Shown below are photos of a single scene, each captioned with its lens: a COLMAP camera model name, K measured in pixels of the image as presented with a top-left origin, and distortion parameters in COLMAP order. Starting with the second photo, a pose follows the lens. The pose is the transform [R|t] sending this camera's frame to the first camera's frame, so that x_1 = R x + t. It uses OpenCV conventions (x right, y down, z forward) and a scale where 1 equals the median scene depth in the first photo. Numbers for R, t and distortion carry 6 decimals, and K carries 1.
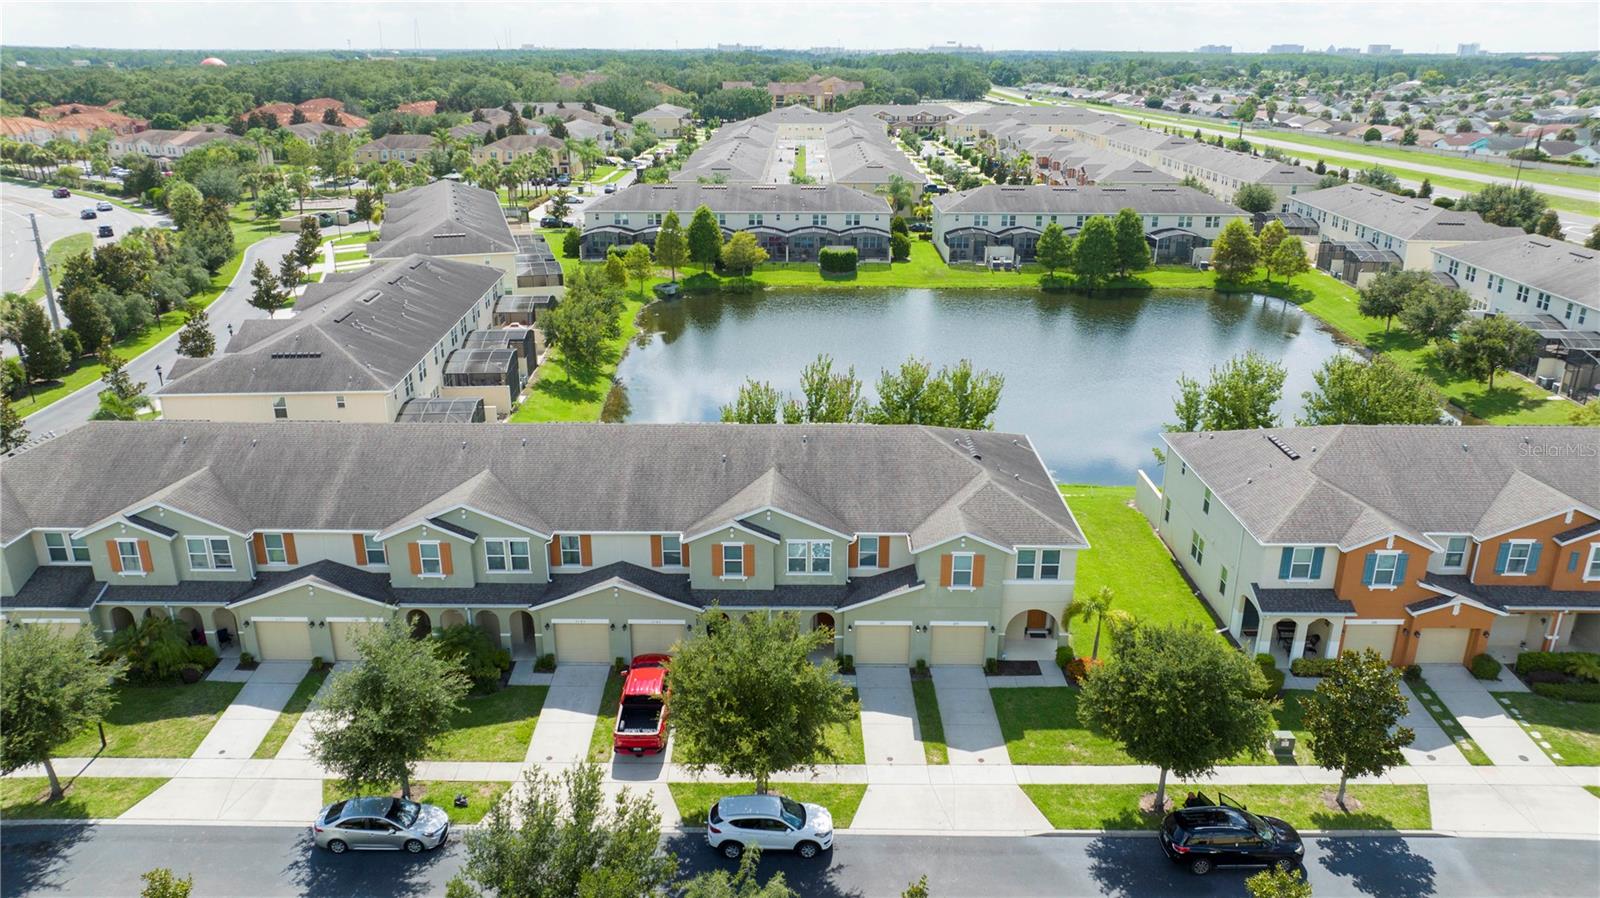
lens RADIAL K [[1124.3, 0, 800.0], [0, 1124.3, 449.0], [0, 0, 1]] dist [-0.010422, 0.001787]
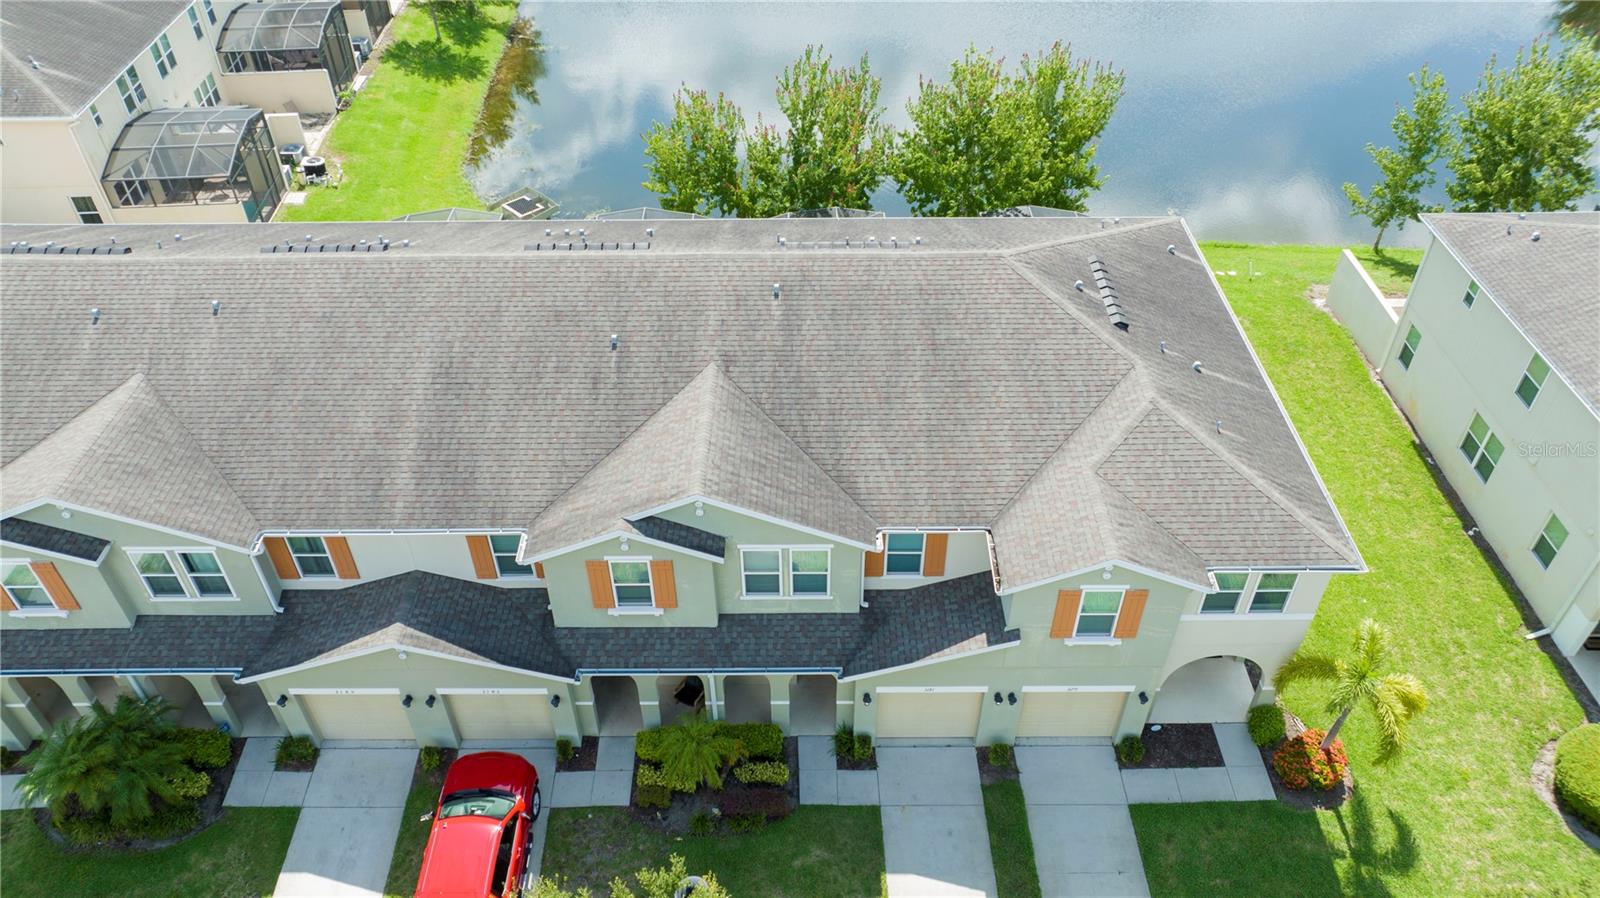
lens RADIAL K [[1122.8, 0, 800.0], [0, 1122.8, 449.0], [0, 0, 1]] dist [-0.064517, 0.088357]
pose [[0.999937, -0.011212, 0.000223, 0.014526], [0.010393, 0.934028, 0.357049, -0.128019], [-0.004211, -0.357025, 0.934085, 0.547001]]
